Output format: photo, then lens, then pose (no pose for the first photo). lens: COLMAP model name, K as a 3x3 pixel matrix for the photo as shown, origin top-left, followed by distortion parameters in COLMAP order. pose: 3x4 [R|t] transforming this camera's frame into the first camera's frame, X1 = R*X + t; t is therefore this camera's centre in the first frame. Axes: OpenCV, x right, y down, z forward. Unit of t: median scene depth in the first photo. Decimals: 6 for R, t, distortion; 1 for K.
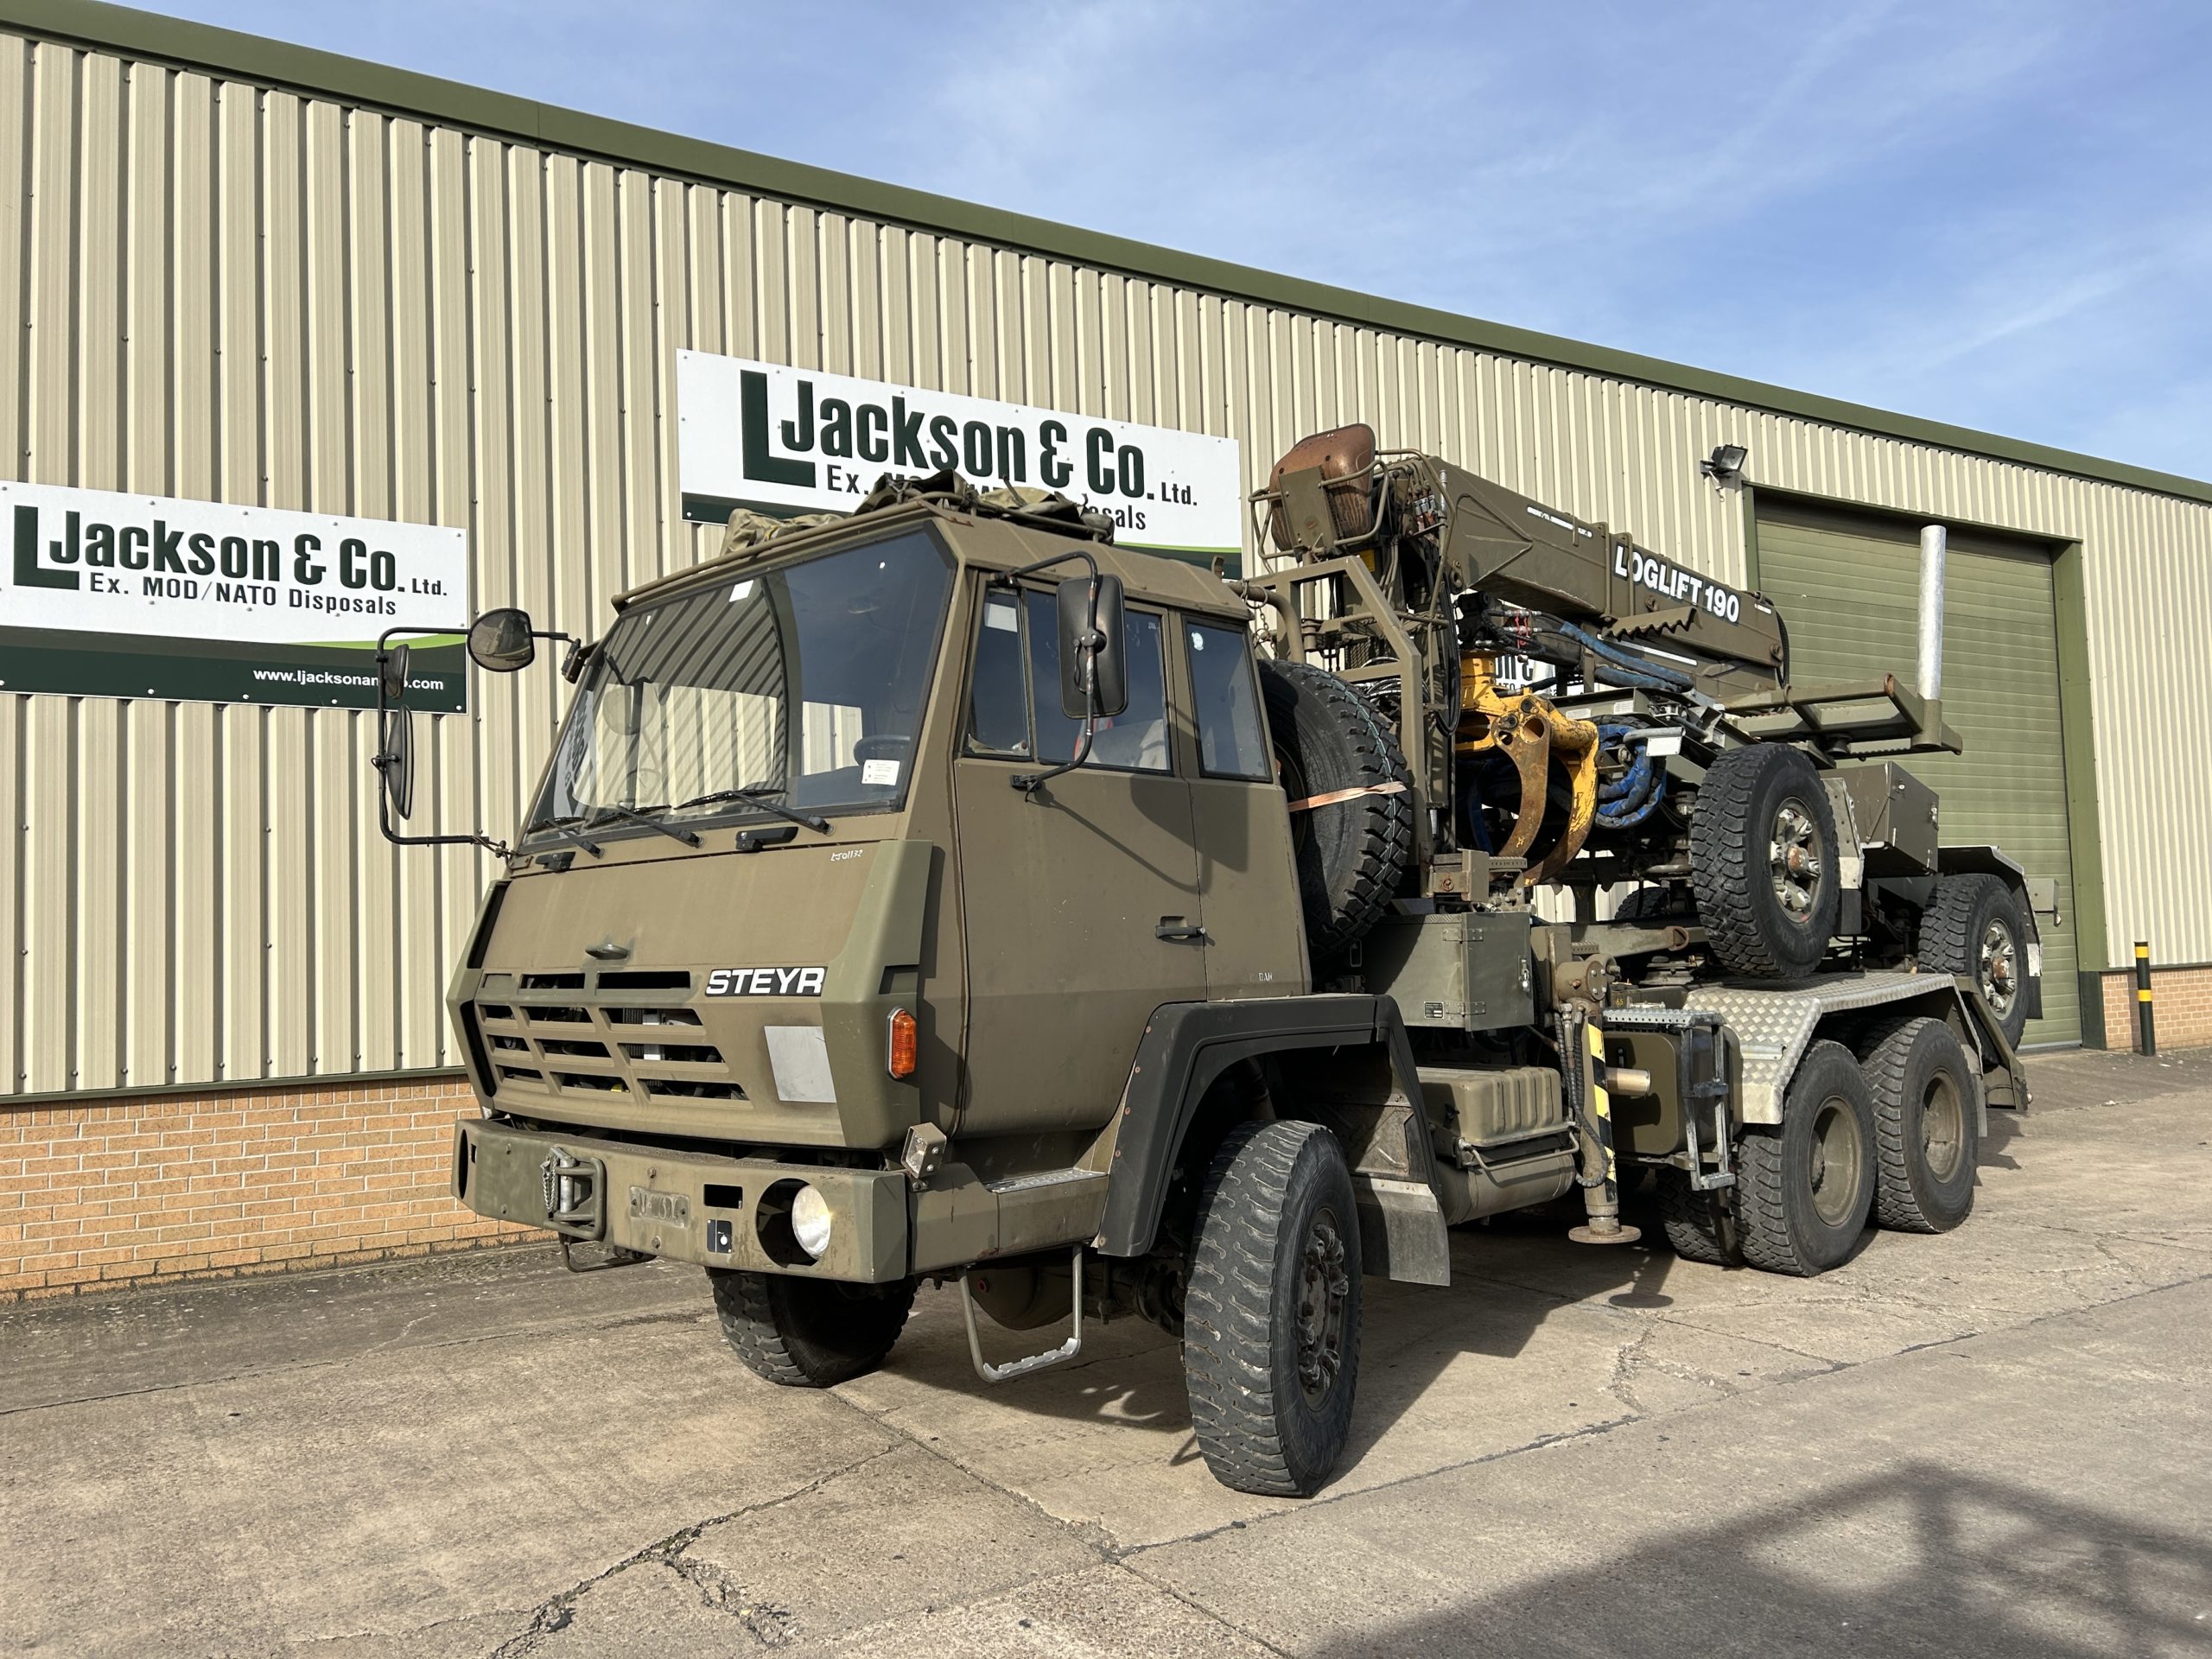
lens RADIAL K [[1653.9, 0, 1102.2], [0, 1653.9, 851.8], [0, 0, 1]] dist [0.067037, -0.069636]
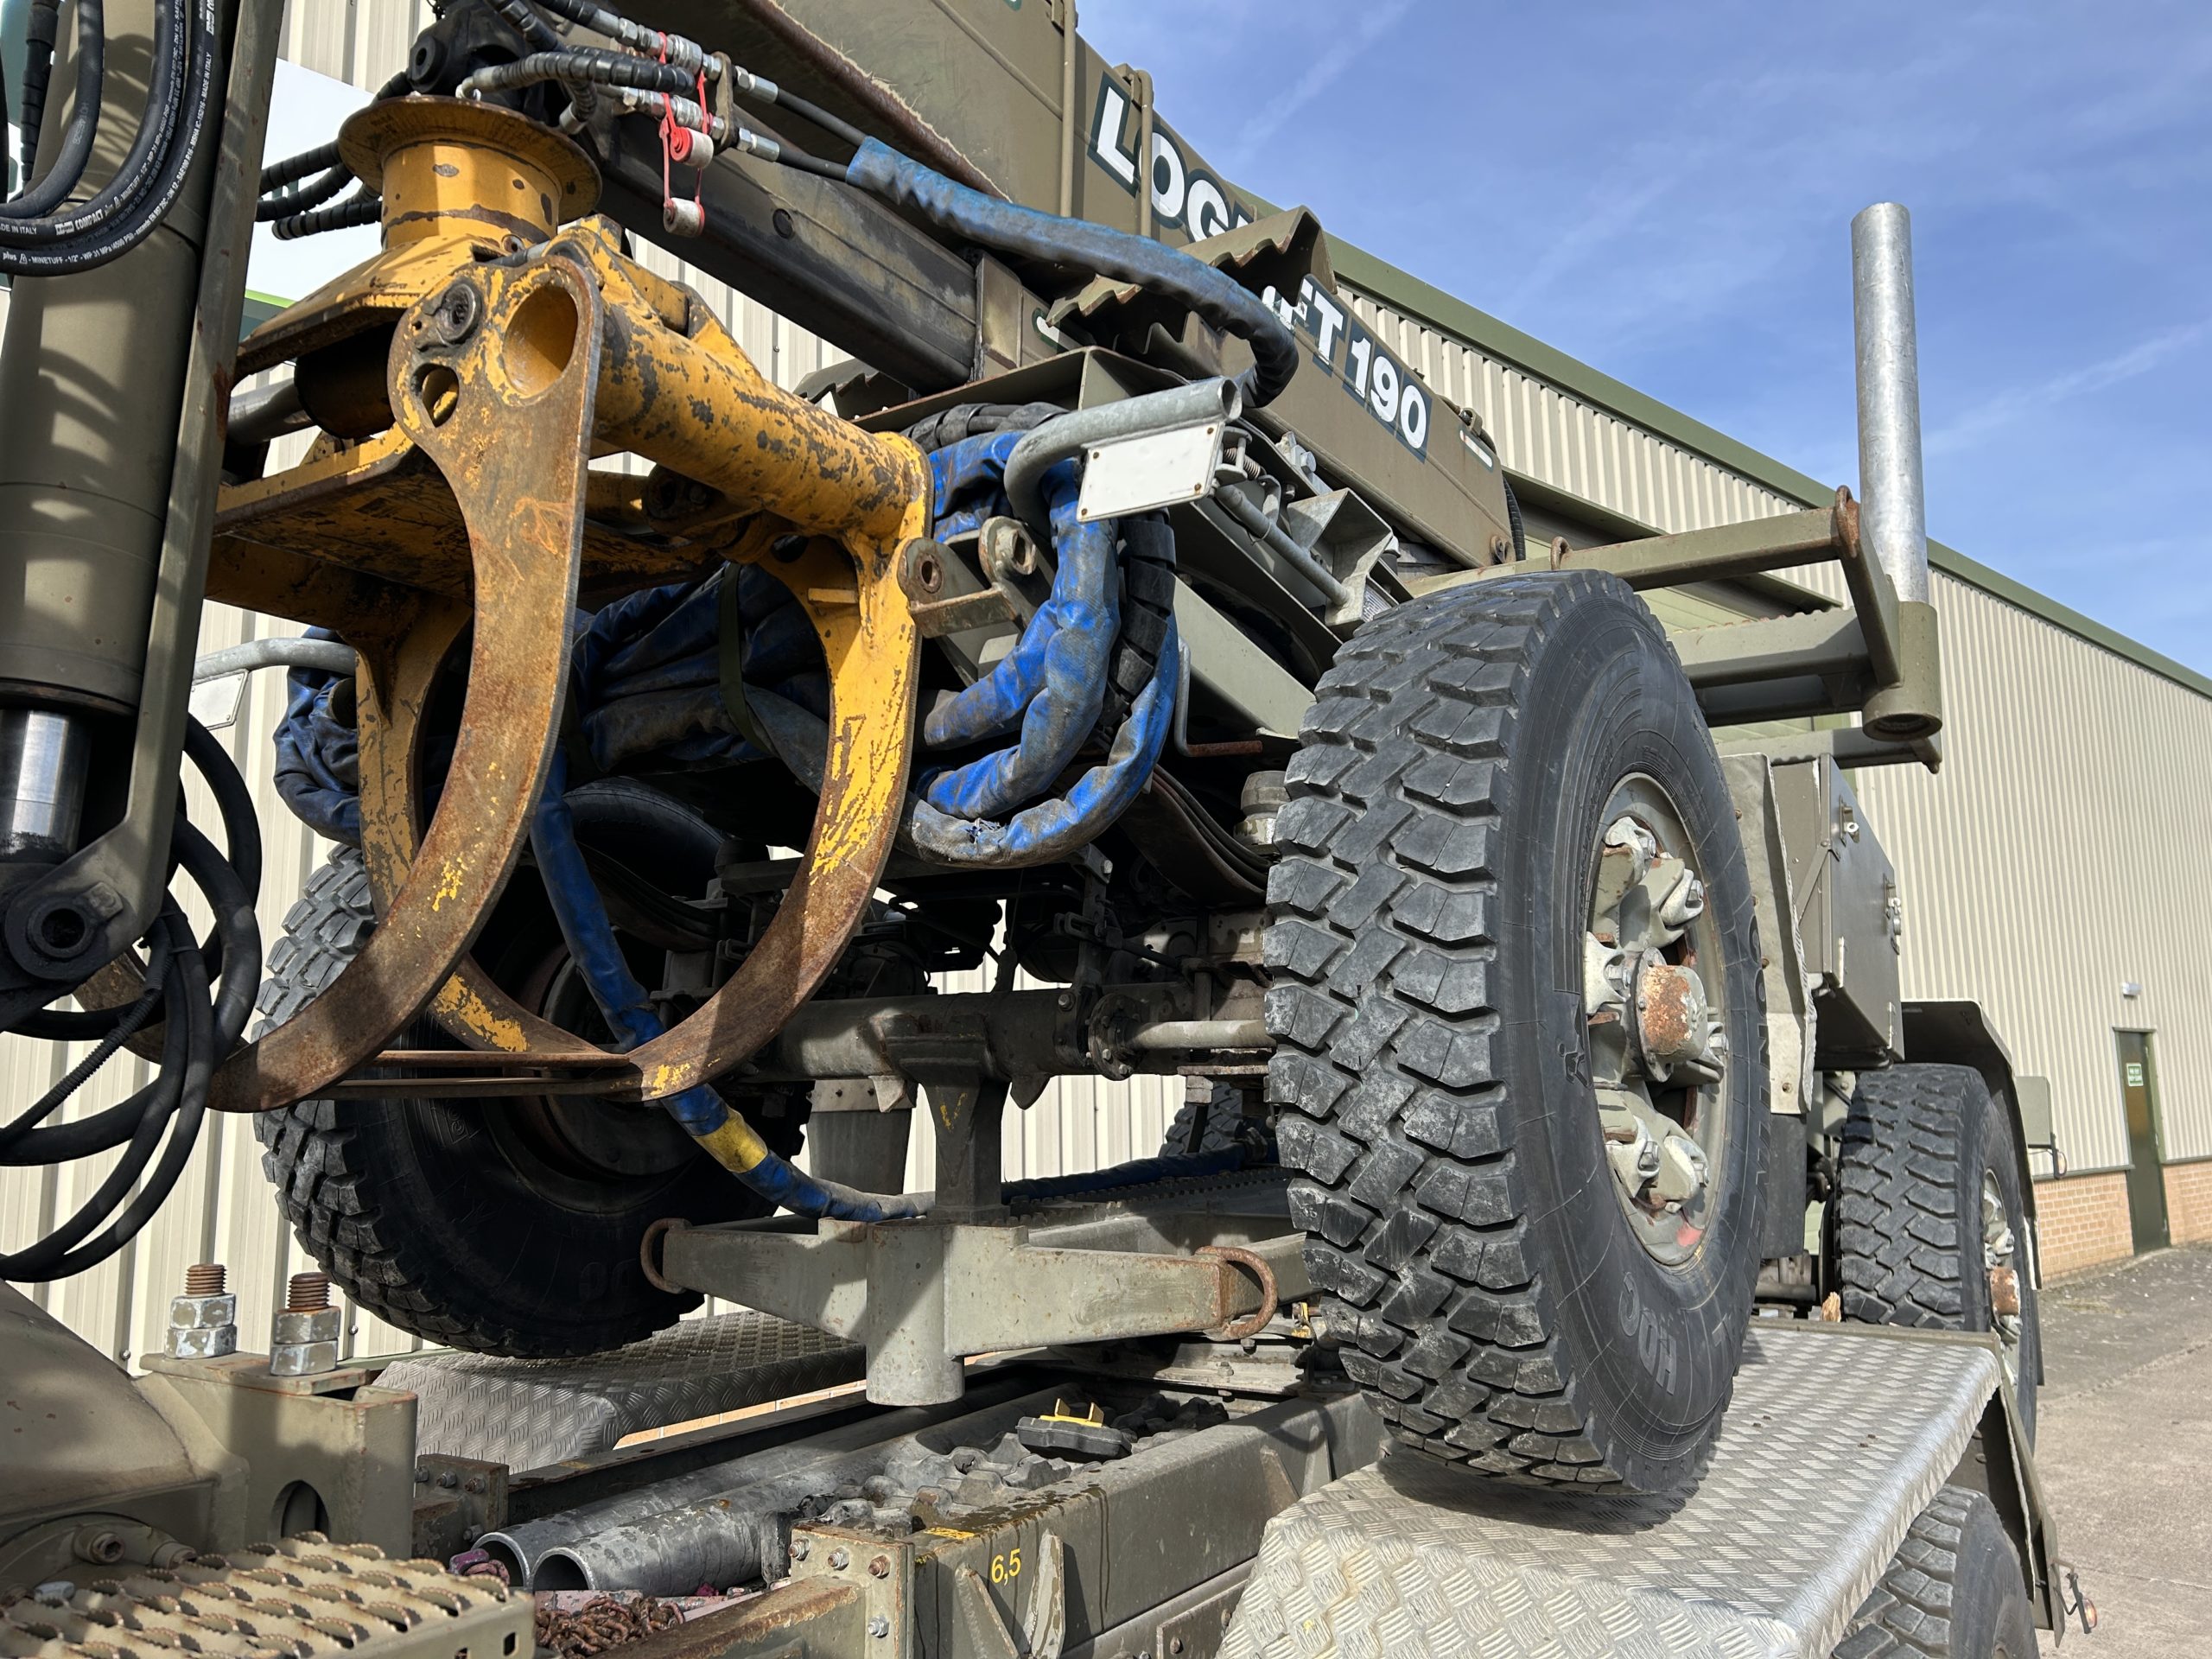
lens RADIAL K [[1653.9, 0, 1097.4], [0, 1653.9, 821.3], [0, 0, 1]] dist [0.067037, -0.069636]
pose [[0.981979, 0.045694, 0.183384, 0.281928], [-0.024991, 0.993206, -0.113655, 0.006969], [-0.187332, 0.107023, 0.976449, 0.763930]]
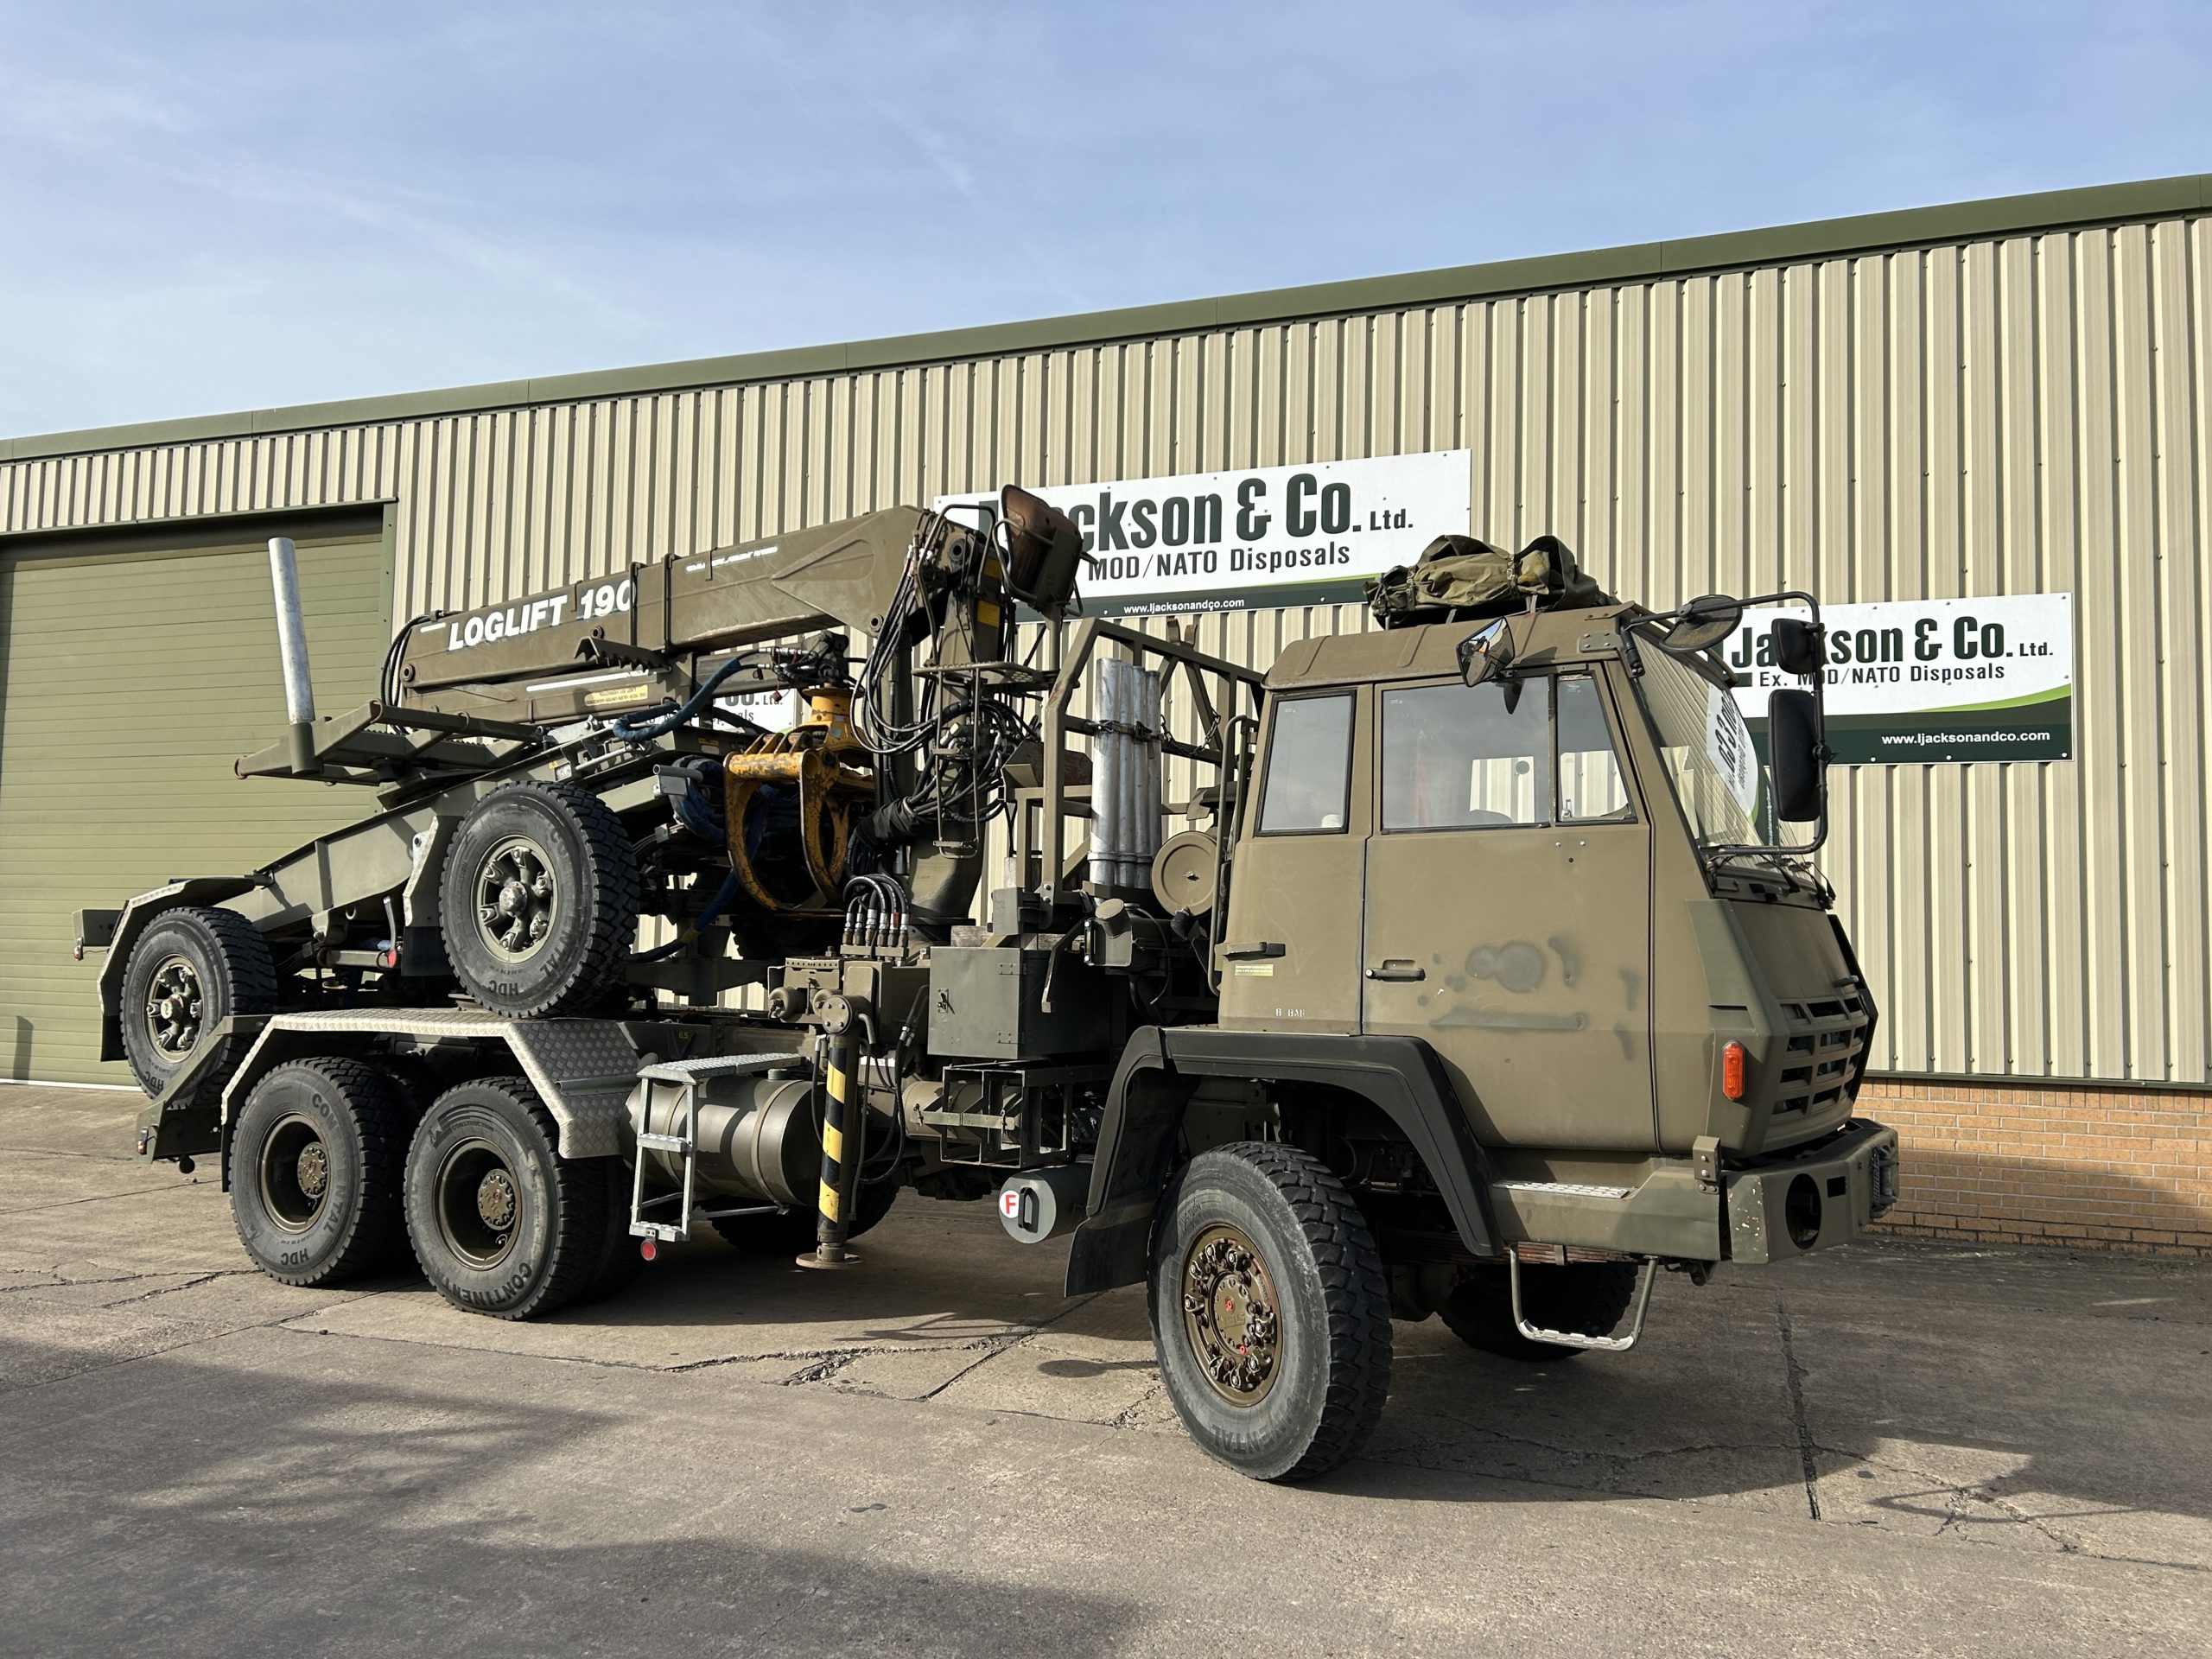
lens RADIAL K [[1653.9, 0, 1098.2], [0, 1653.9, 846.3], [0, 0, 1]] dist [0.067037, -0.069636]
pose [[0.618563, -0.006892, -0.785705, 1.046365], [0.003012, 0.999975, -0.006399, -0.021575], [0.785730, 0.001592, 0.618568, 0.360364]]
